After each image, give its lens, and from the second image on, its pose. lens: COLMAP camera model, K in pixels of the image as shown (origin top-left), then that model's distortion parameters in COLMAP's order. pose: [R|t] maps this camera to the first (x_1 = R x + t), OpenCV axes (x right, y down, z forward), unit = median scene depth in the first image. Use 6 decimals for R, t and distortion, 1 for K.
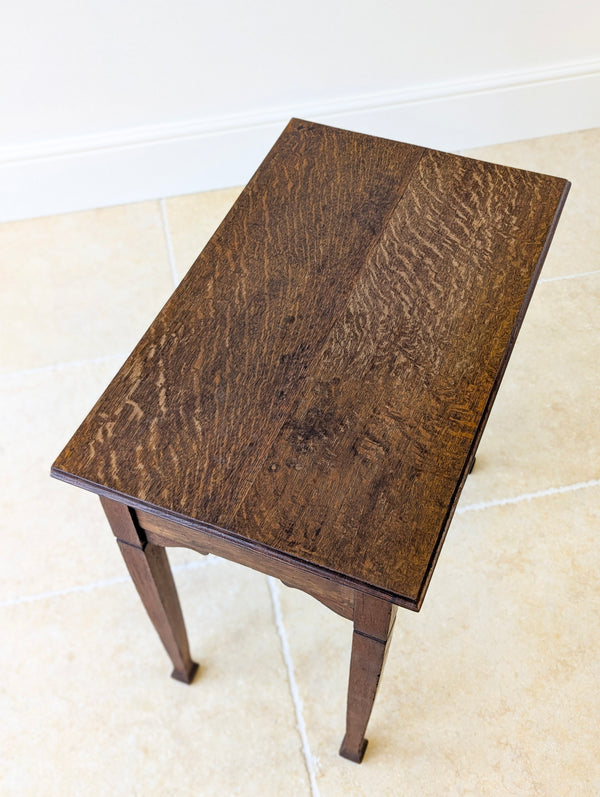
lens RADIAL K [[844.1, 0, 300.0], [0, 844.1, 398.5], [0, 0, 1]] dist [0.052722, -0.005201]
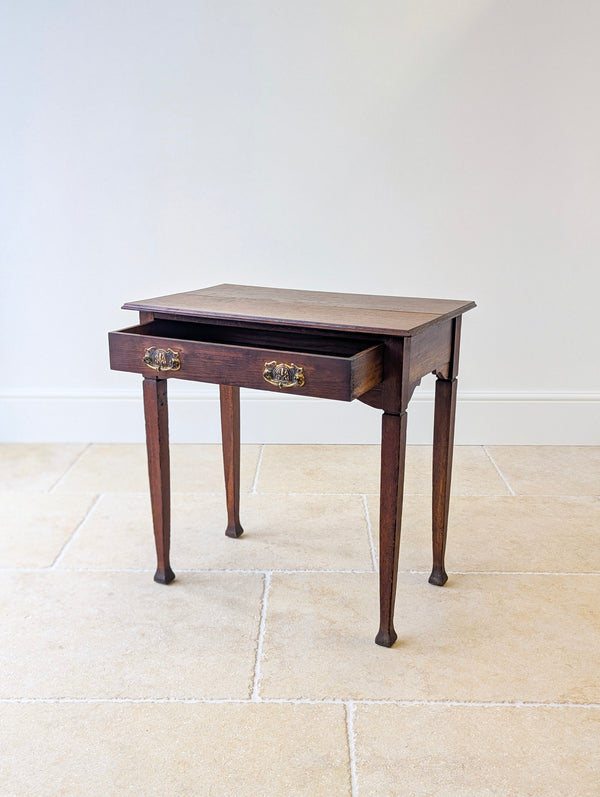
lens RADIAL K [[840.9, 0, 298.7], [0, 840.9, 404.1], [0, 0, 1]] dist [0.050458, -0.001069]
pose [[-0.083238, 0.297409, -0.951115, 1.800629], [-0.798552, 0.551050, 0.242197, -0.416288], [0.596143, 0.779674, 0.191628, 0.802428]]
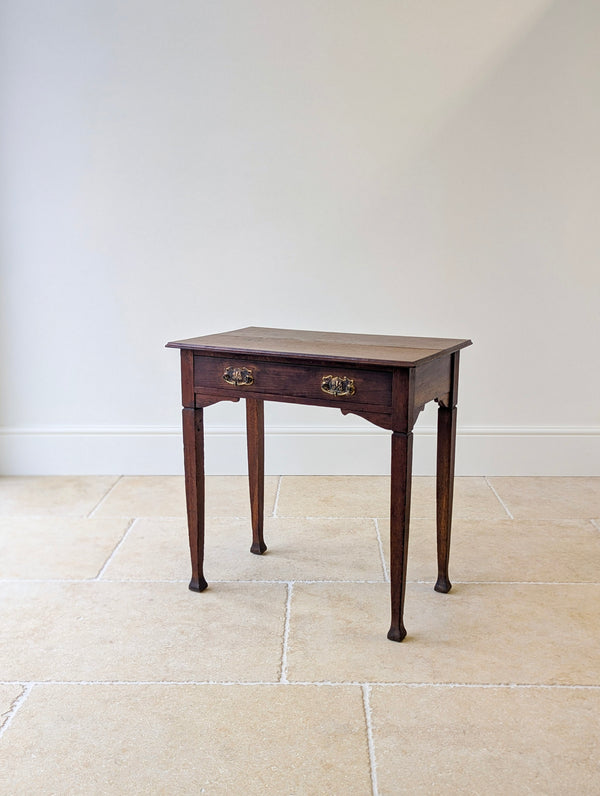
lens RADIAL K [[843.0, 0, 300.0], [0, 843.0, 398.0], [0, 0, 1]] dist [0.052722, -0.005201]
pose [[-0.089389, 0.232988, -0.968363, 2.074619], [-0.795415, 0.568449, 0.210193, -0.422195], [0.599437, 0.789039, 0.134509, 0.782671]]
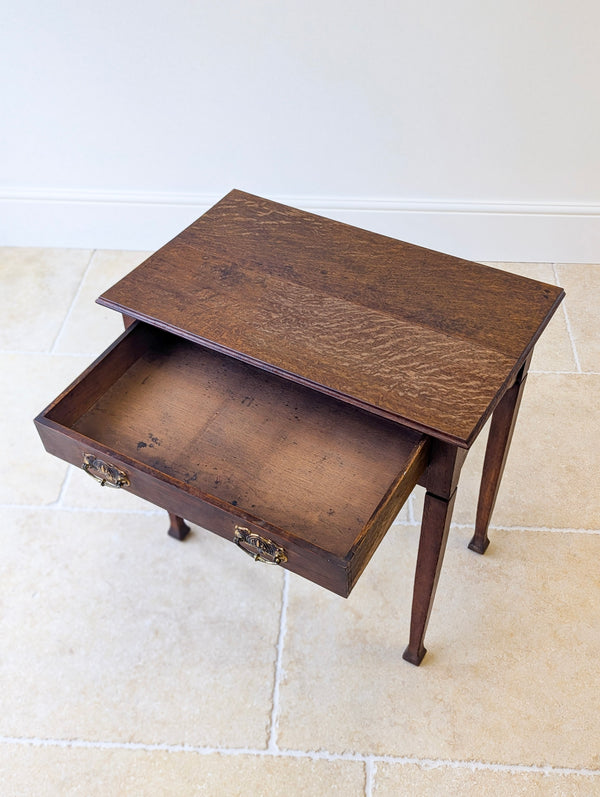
lens RADIAL K [[852.2, 0, 307.6], [0, 852.2, 401.0], [0, 0, 1]] dist [0.054009, -0.019700]
pose [[-0.126987, 0.711364, -0.691257, 1.112470], [-0.789067, 0.349834, 0.504965, -0.704378], [0.601039, 0.609572, 0.516889, 0.360198]]
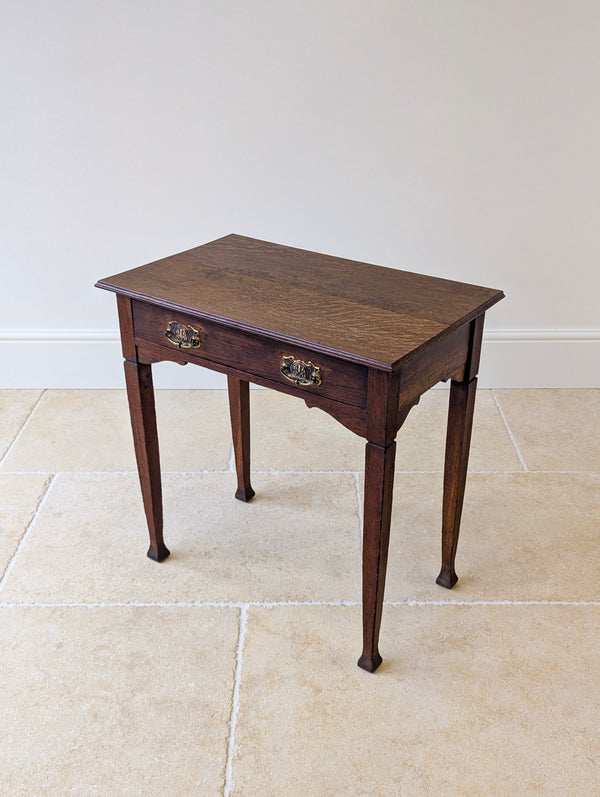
lens RADIAL K [[852.2, 0, 307.6], [0, 852.2, 401.0], [0, 0, 1]] dist [0.054009, -0.019700]
pose [[-0.214388, 0.476482, -0.852645, 1.469207], [-0.779105, 0.443066, 0.443495, -0.719975], [0.589095, 0.759380, 0.276241, 0.719848]]
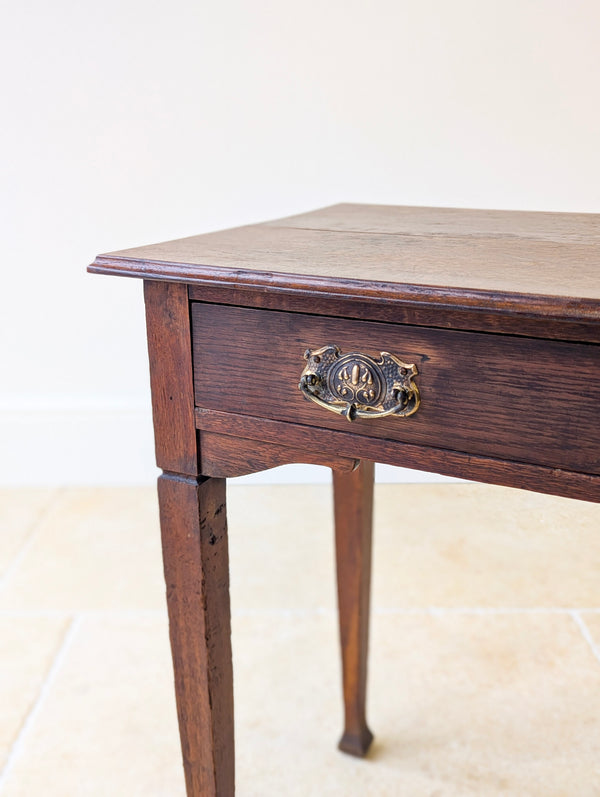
lens RADIAL K [[859.2, 0, 295.4], [0, 859.2, 398.6], [0, 0, 1]] dist [0.058964, -0.034133]
pose [[-0.084045, 0.350172, -0.932907, 0.664336], [-0.787224, 0.550647, 0.277609, -0.031213], [0.610913, 0.757739, 0.229384, 0.780629]]
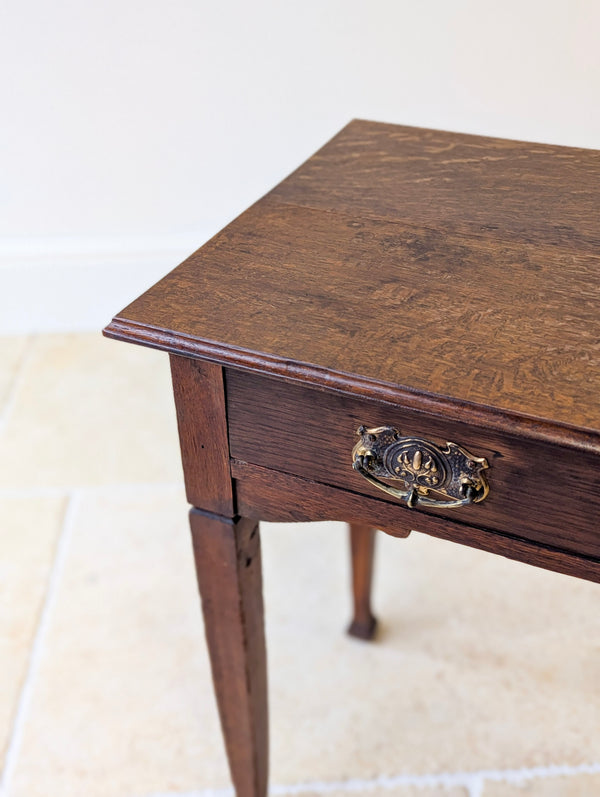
lens RADIAL K [[863.4, 0, 300.0], [0, 863.4, 398.5], [0, 0, 1]] dist [0.048768, -0.015666]
pose [[-0.015474, 0.612000, -0.790706, 0.524838], [-0.789555, 0.477723, 0.385205, -0.074081], [0.613485, 0.630267, 0.475816, 0.617254]]
